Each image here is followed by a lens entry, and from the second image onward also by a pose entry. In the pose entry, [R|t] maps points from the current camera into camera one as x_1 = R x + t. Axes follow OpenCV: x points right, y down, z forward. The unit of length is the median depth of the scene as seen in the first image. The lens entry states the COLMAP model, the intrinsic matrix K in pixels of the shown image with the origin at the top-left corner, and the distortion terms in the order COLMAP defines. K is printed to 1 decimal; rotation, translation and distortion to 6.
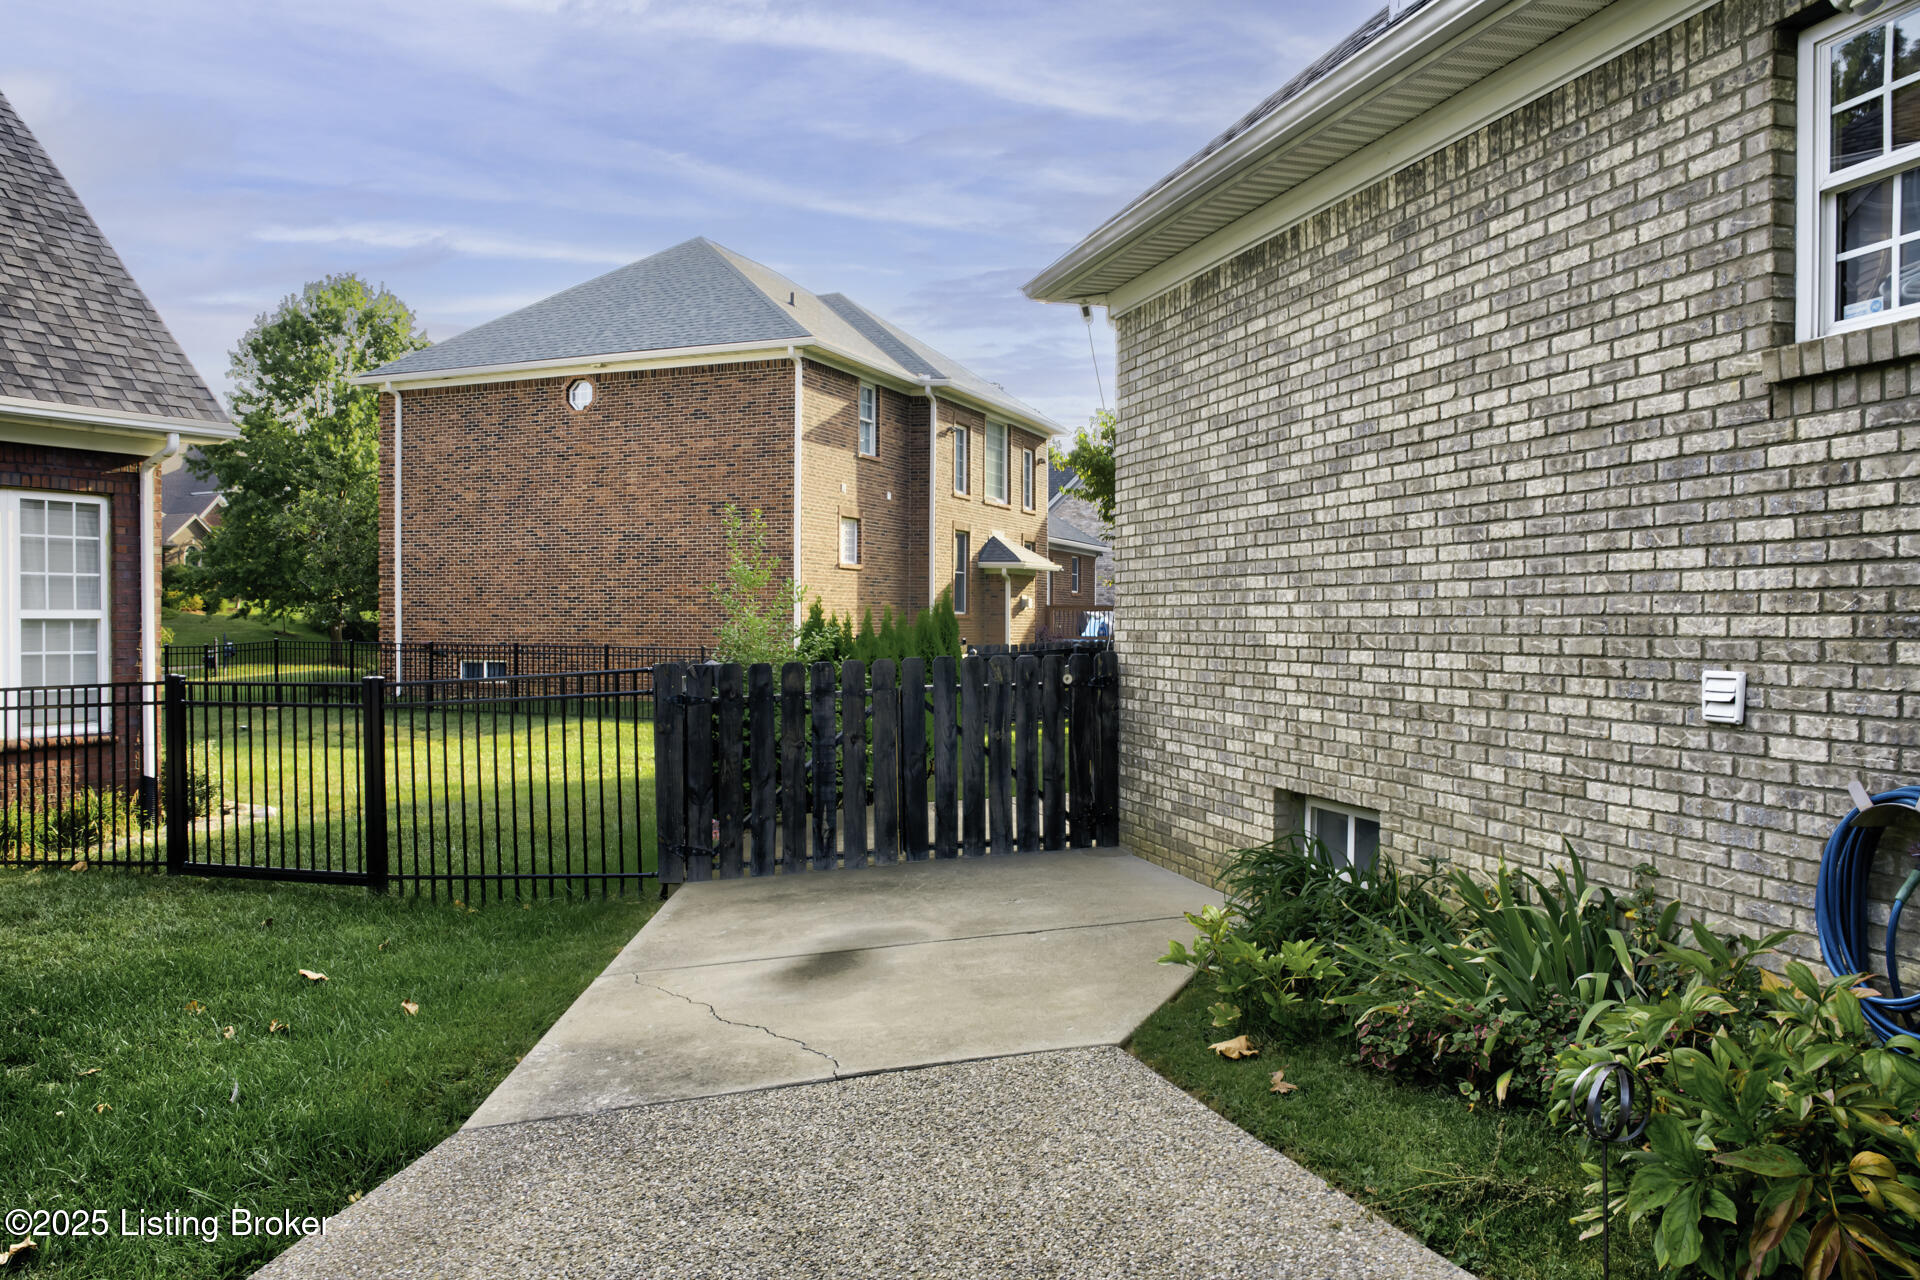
lens RADIAL K [[1420.7, 0, 957.5], [0, 1420.7, 640.1], [0, 0, 1]] dist [-0.088370, 0.078925]
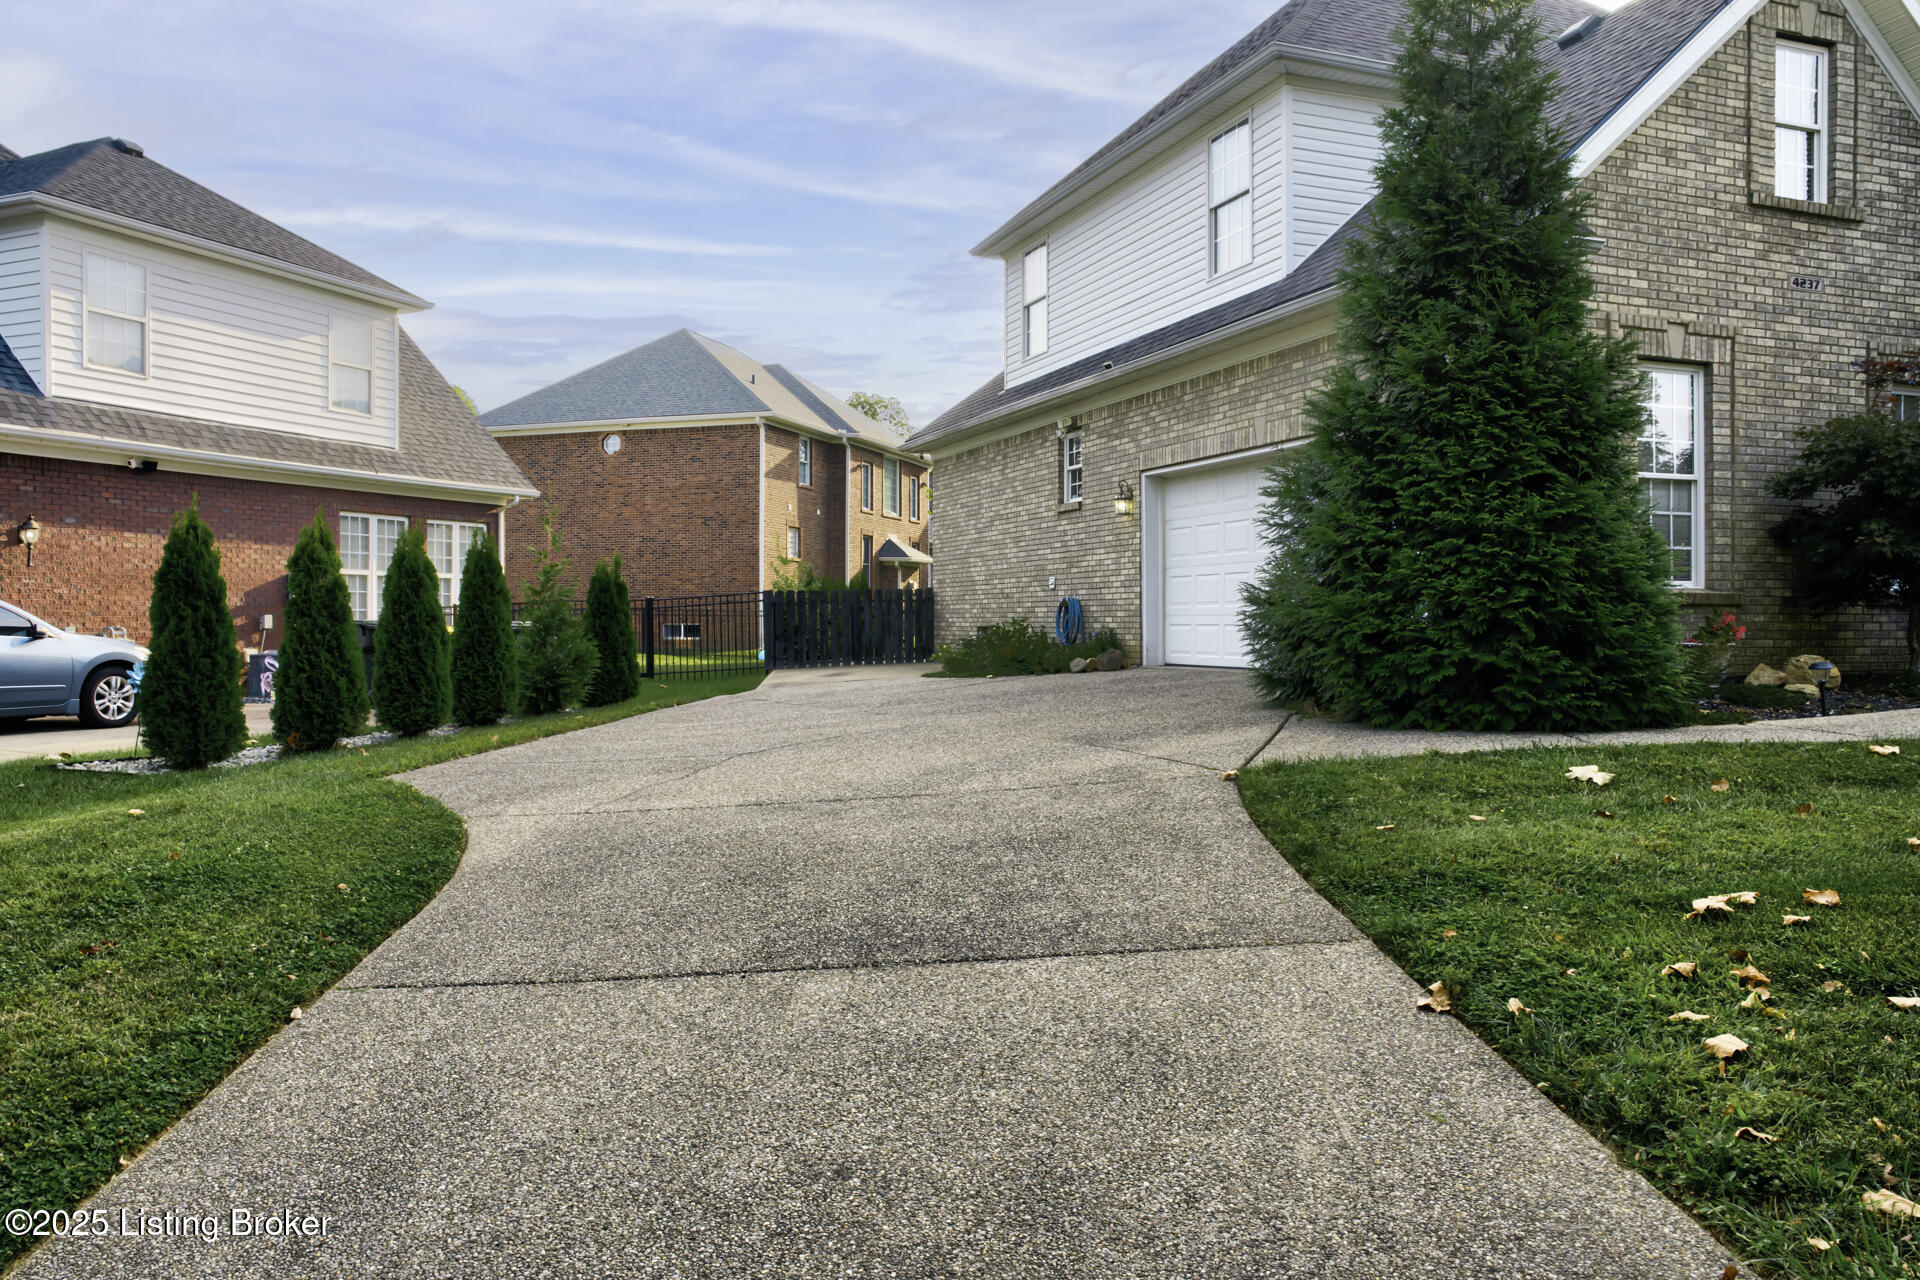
lens RADIAL K [[1420.7, 0, 948.1], [0, 1420.7, 631.6], [0, 0, 1]] dist [-0.088370, 0.078925]
pose [[0.997912, -0.002052, 0.064560, -0.009858], [0.002353, 0.999987, -0.004597, 0.032634], [-0.064550, 0.004739, 0.997903, -0.523825]]
